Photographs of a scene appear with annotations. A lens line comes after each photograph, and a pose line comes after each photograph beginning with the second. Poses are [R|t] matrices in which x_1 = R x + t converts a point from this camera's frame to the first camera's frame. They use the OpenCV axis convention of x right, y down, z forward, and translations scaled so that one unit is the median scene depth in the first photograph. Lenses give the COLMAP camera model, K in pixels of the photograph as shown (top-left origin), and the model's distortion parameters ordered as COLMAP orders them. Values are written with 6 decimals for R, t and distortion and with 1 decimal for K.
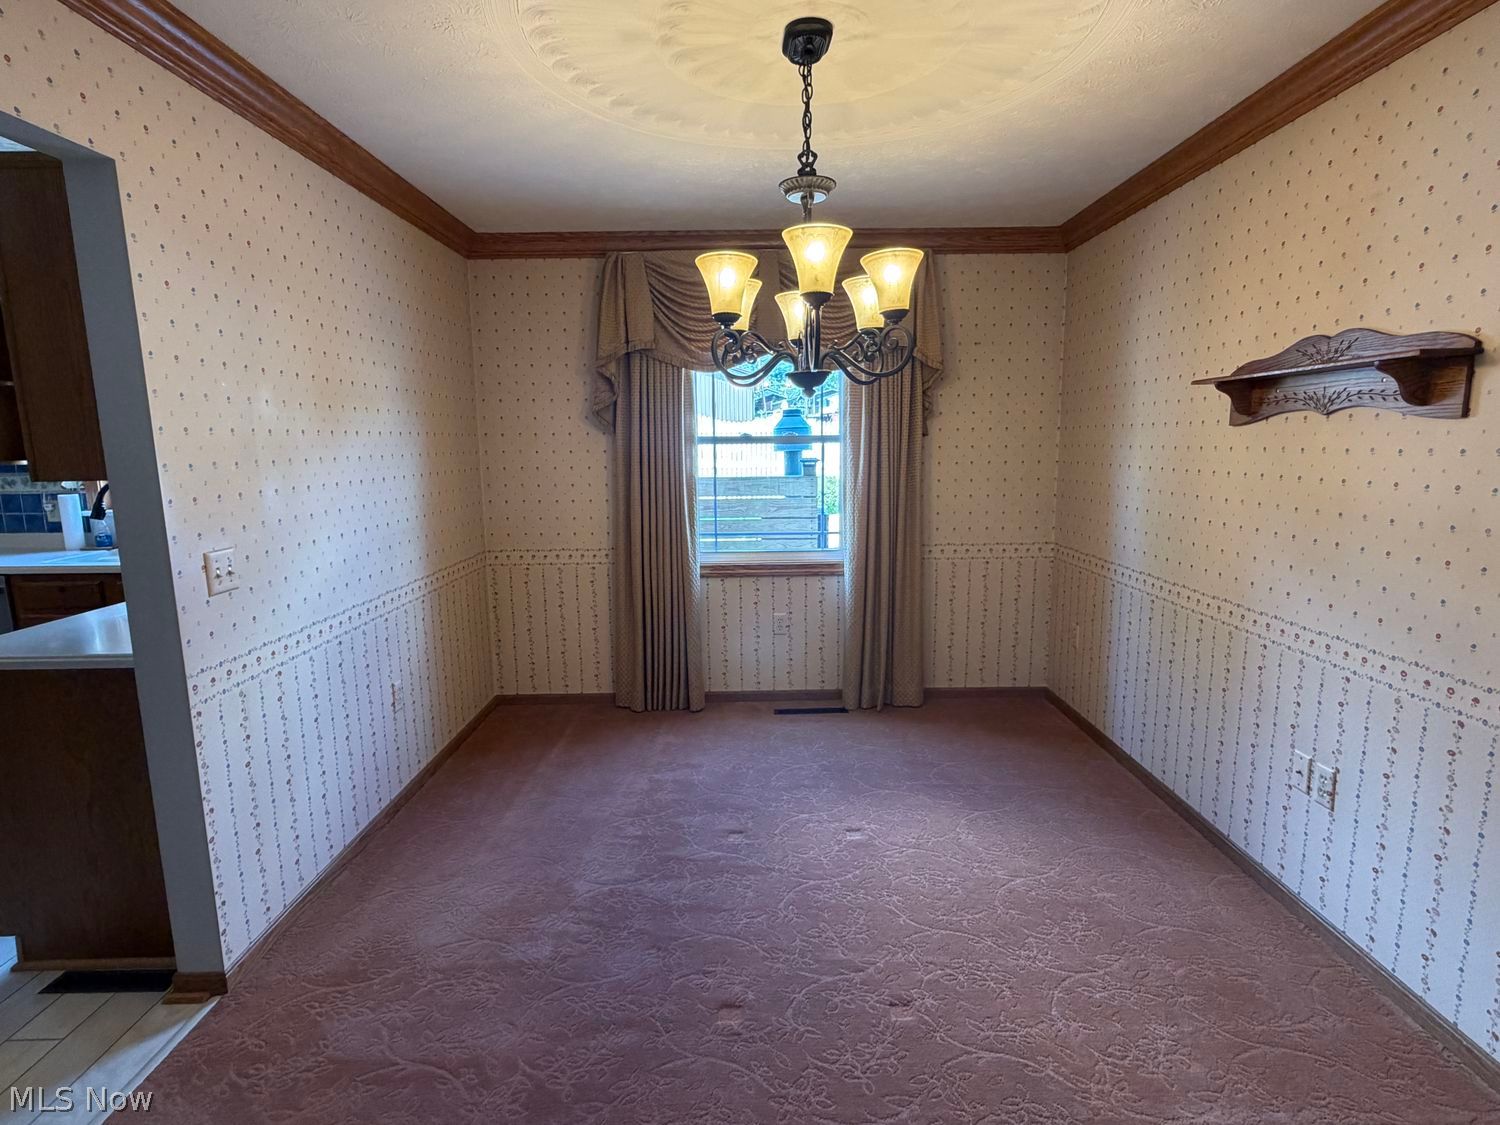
lens RADIAL K [[784.6, 0, 754.7], [0, 784.6, 567.9], [0, 0, 1]] dist [0.002394, 0.000438]
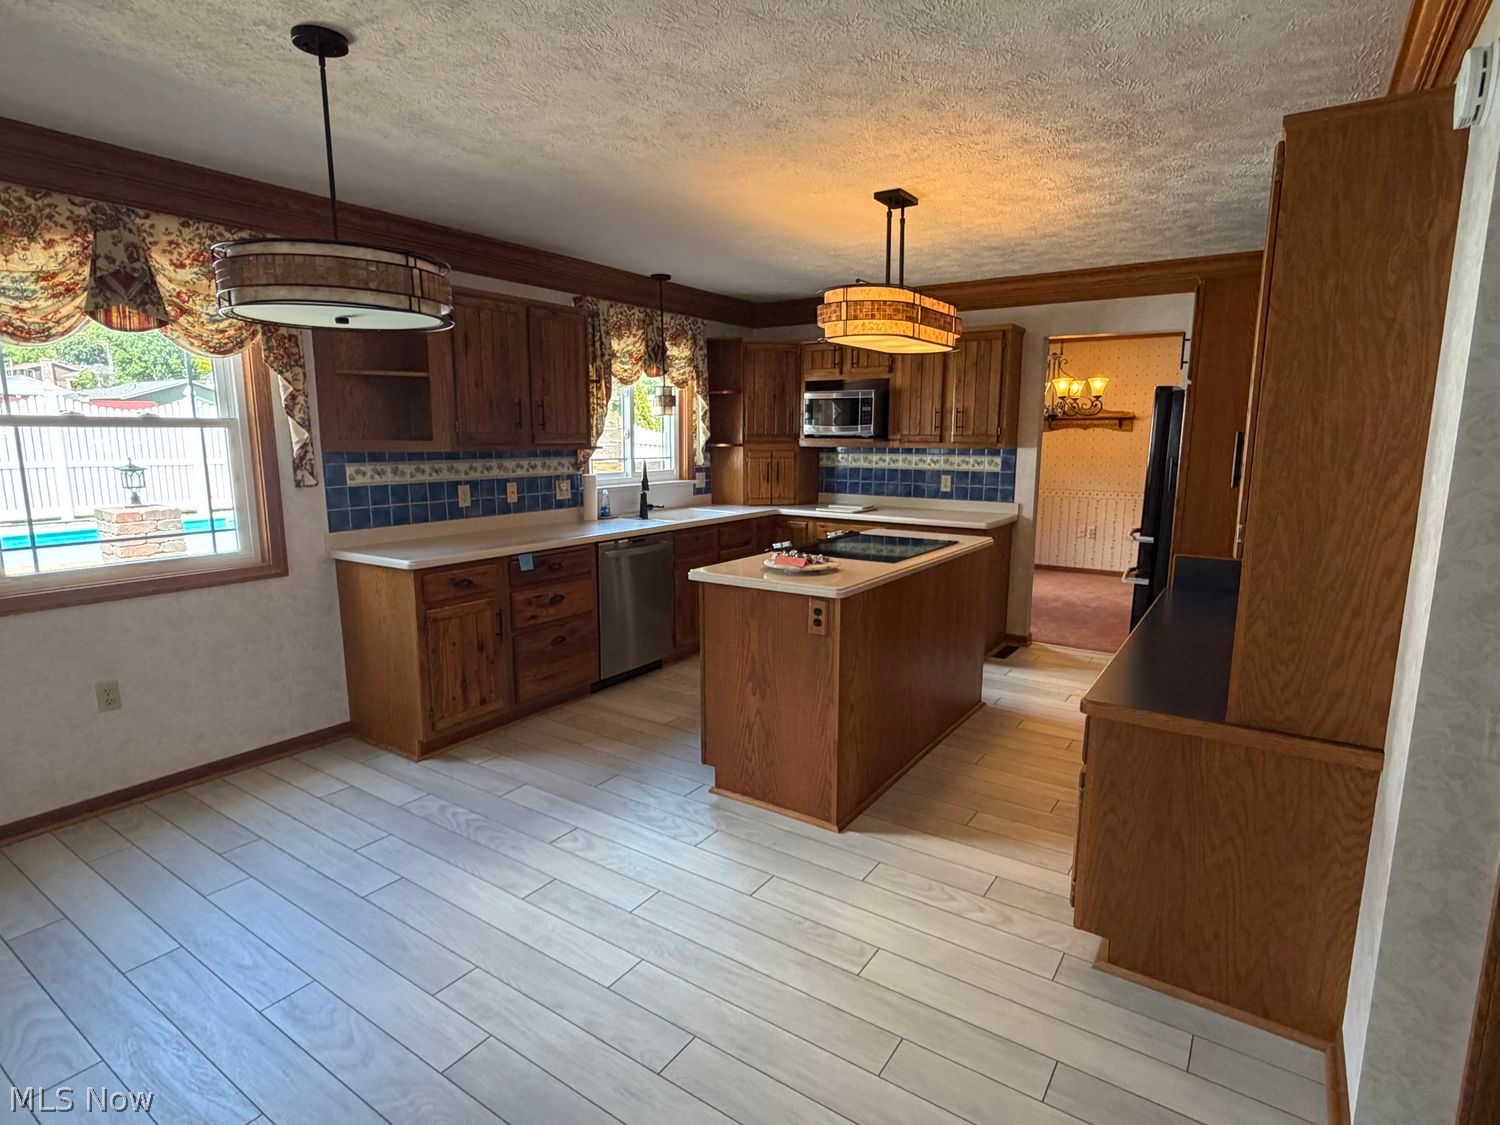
lens RADIAL K [[784.6, 0, 752.7], [0, 784.6, 561.1], [0, 0, 1]] dist [0.002394, 0.000438]
pose [[0.571589, -0.125747, 0.810848, -1.885729], [0.117953, 0.990516, 0.070461, -0.018217], [-0.812018, 0.055367, 0.581000, 0.107390]]
